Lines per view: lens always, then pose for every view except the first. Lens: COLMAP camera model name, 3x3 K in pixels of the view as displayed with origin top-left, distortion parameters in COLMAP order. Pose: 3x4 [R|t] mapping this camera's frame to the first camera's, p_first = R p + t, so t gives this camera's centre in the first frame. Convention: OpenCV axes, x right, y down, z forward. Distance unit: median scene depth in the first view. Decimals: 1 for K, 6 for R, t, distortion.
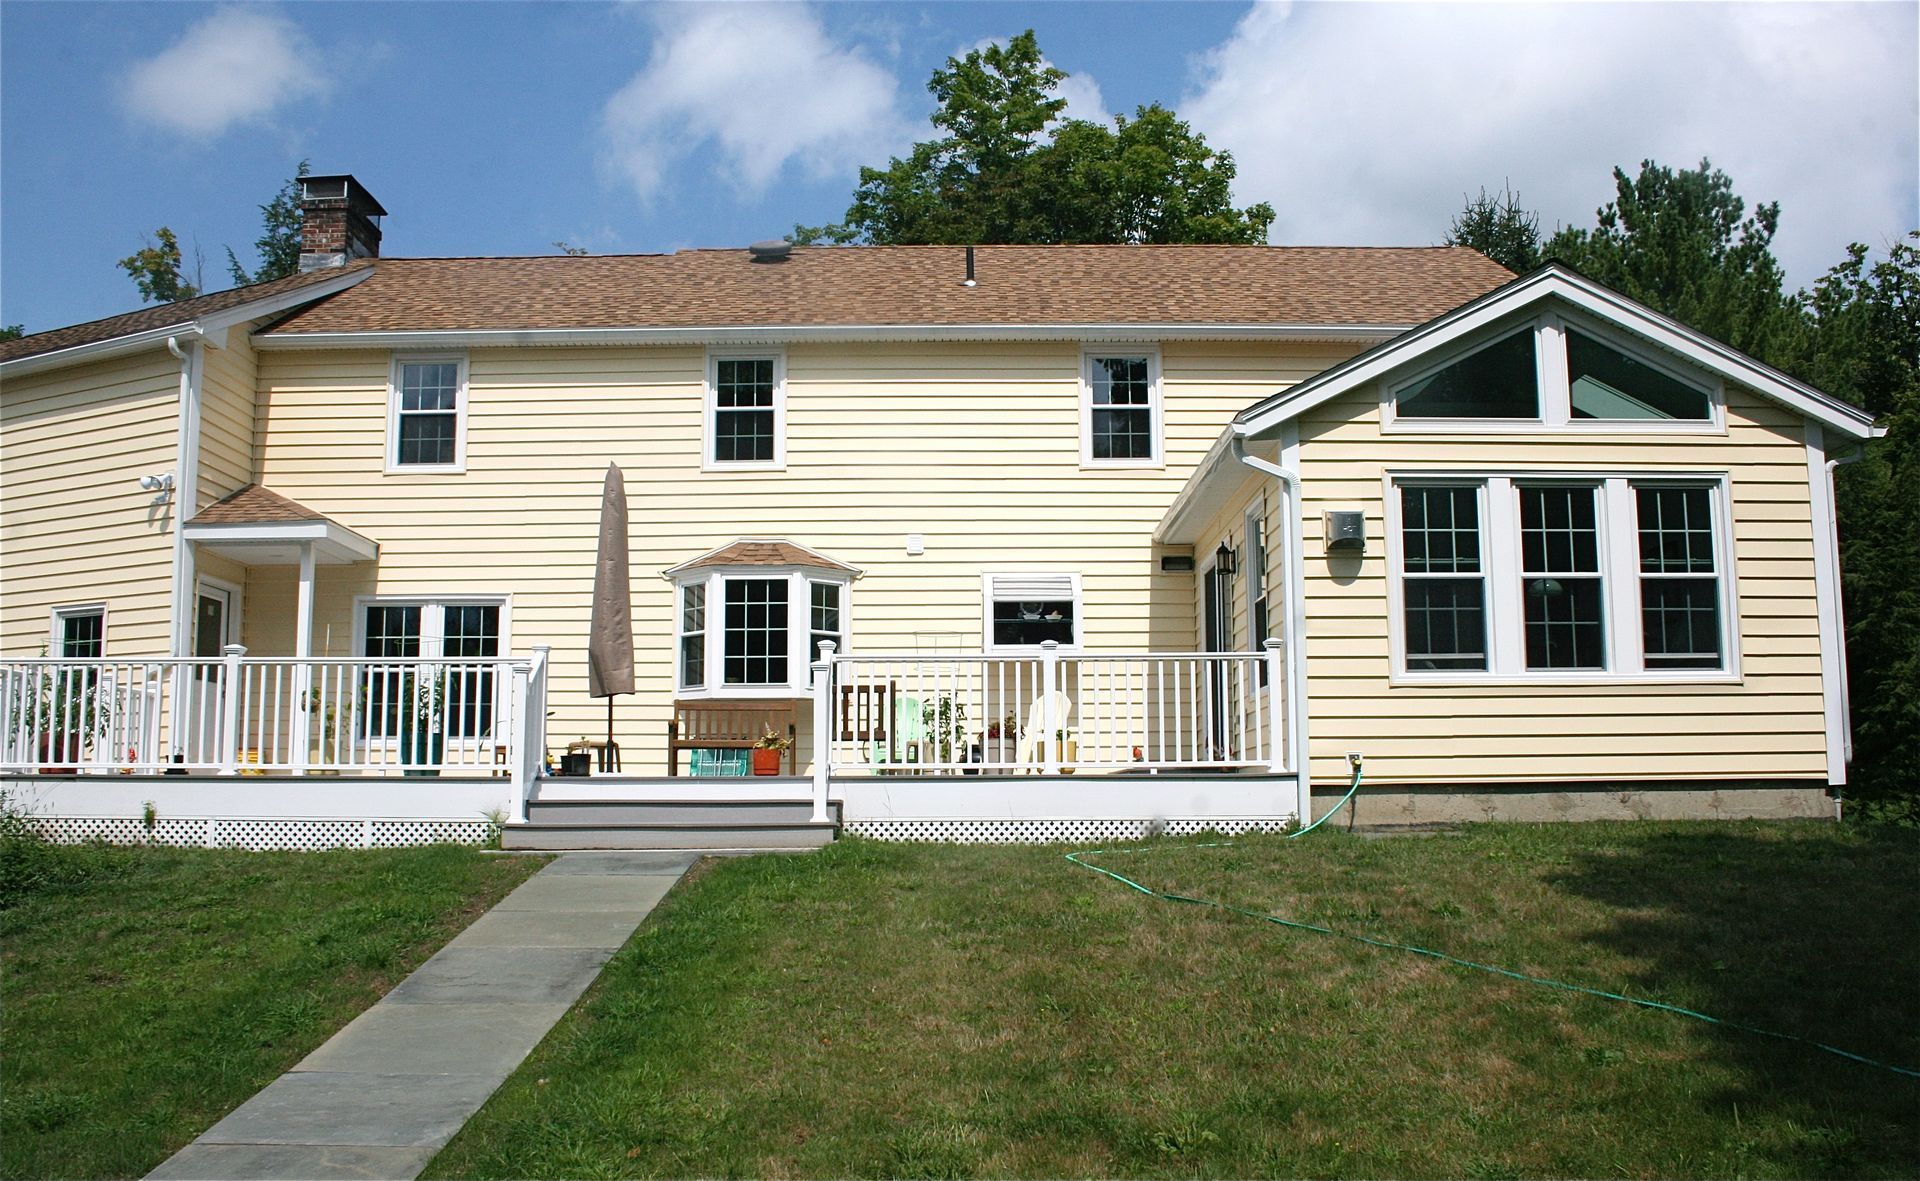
lens RADIAL K [[1658.7, 0, 958.7], [0, 1658.7, 644.0], [0, 0, 1]] dist [-0.182374, 0.195047]
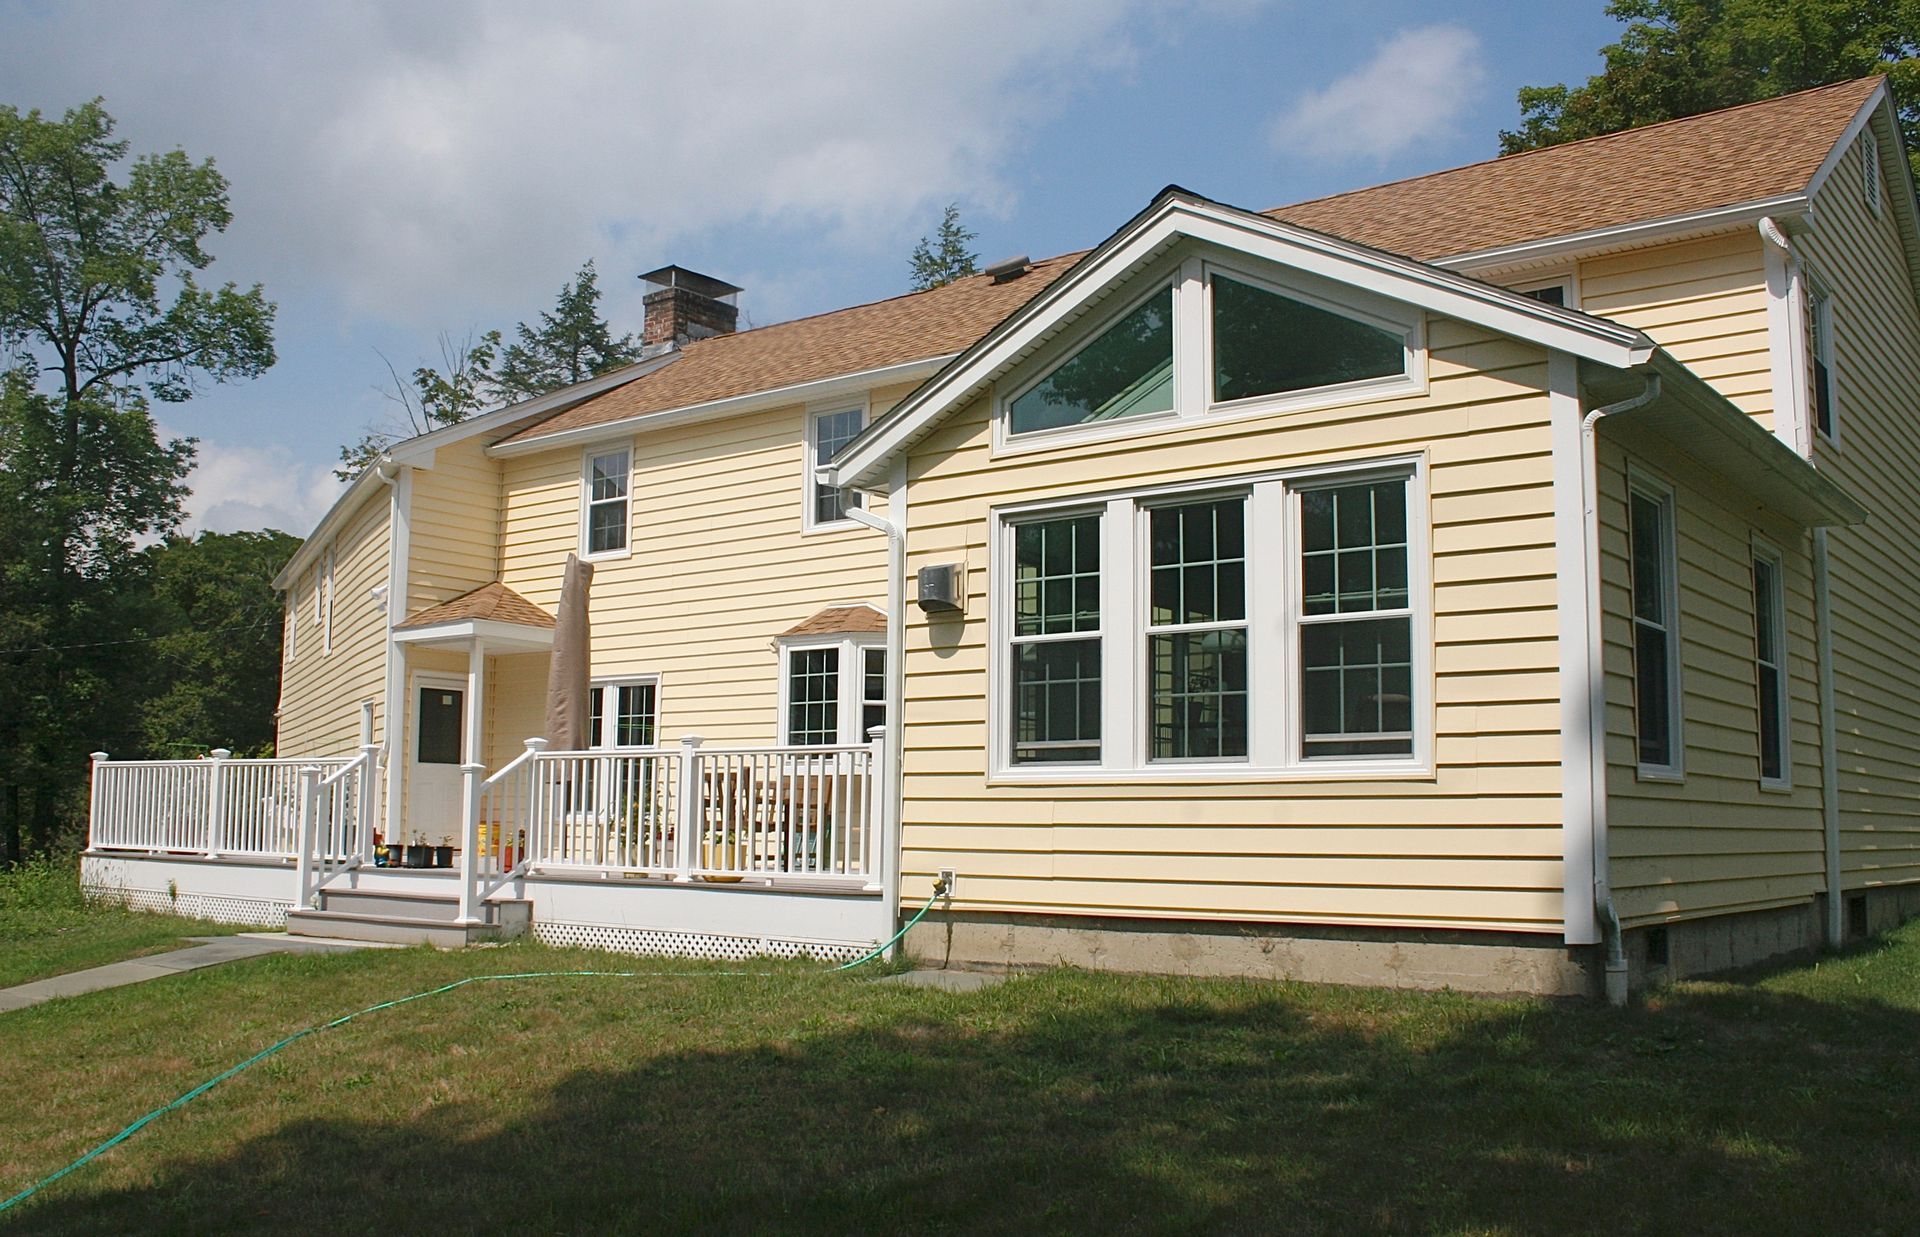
lens RADIAL K [[1853.2, 0, 960.0], [0, 1853.2, 618.5], [0, 0, 1]] dist [-0.140245, -0.002354]
pose [[0.768508, -0.058423, -0.637168, 0.806040], [0.051433, 0.998241, -0.029496, -0.027554], [0.637770, -0.010104, 0.770161, 0.308608]]
